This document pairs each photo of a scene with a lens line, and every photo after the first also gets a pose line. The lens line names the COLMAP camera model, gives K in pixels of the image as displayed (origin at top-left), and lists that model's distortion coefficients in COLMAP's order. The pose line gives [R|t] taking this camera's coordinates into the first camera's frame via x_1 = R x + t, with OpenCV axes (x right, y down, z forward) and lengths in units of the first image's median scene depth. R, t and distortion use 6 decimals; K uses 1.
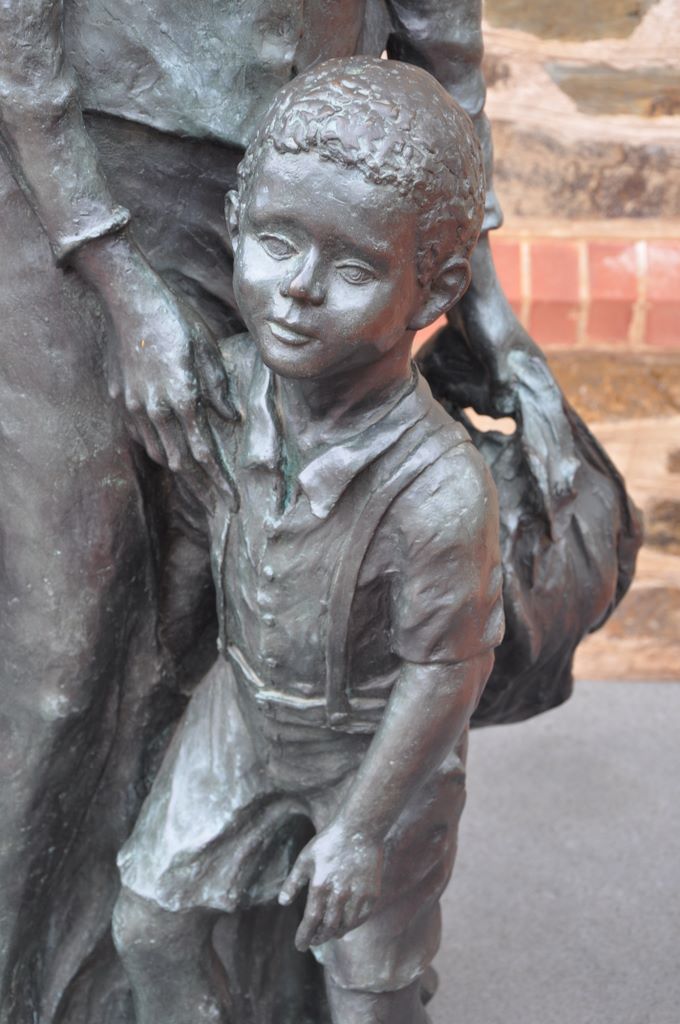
lens RADIAL K [[2065.2, 0, 334.3], [0, 2065.2, 509.8], [0, 0, 1]] dist [0.341313, 0.000000]
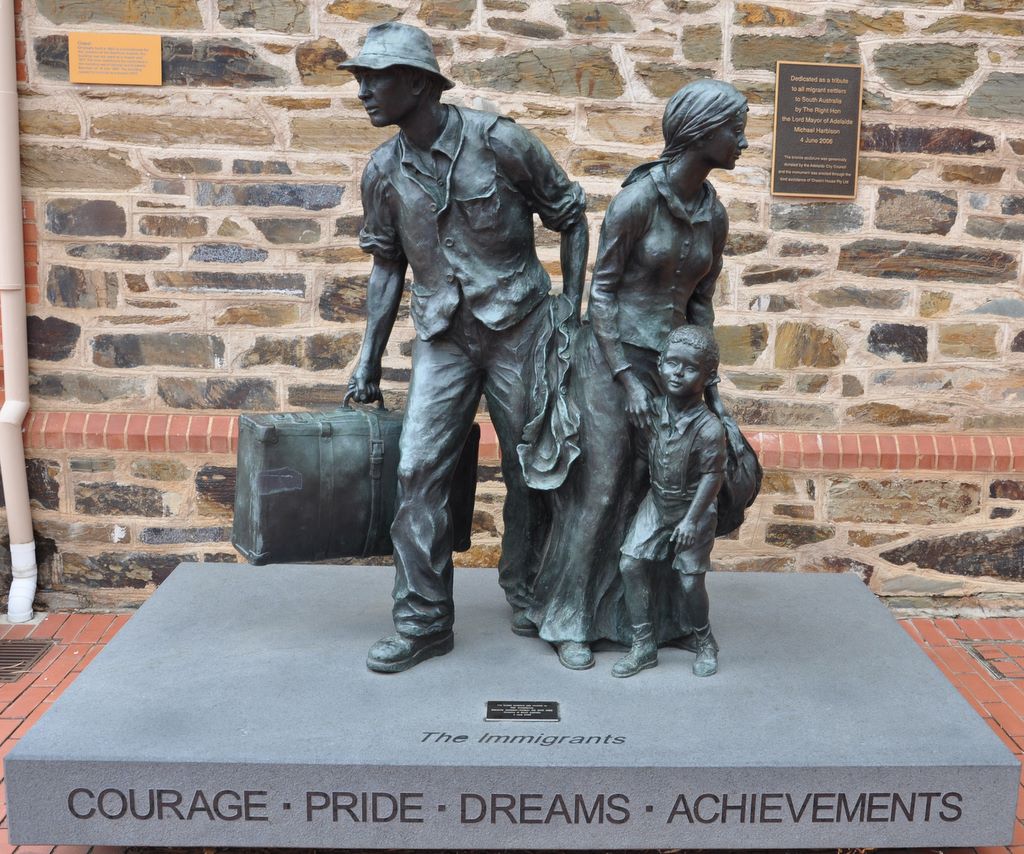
lens RADIAL K [[1387.1, 0, 515.6], [0, 1387.1, 429.8], [0, 0, 1]] dist [-0.134614, 0.000000]
pose [[0.999329, -0.004990, -0.036299, -0.223244], [-0.004945, 0.963249, -0.268564, 0.696278], [0.036305, 0.268563, 0.962578, -1.553884]]
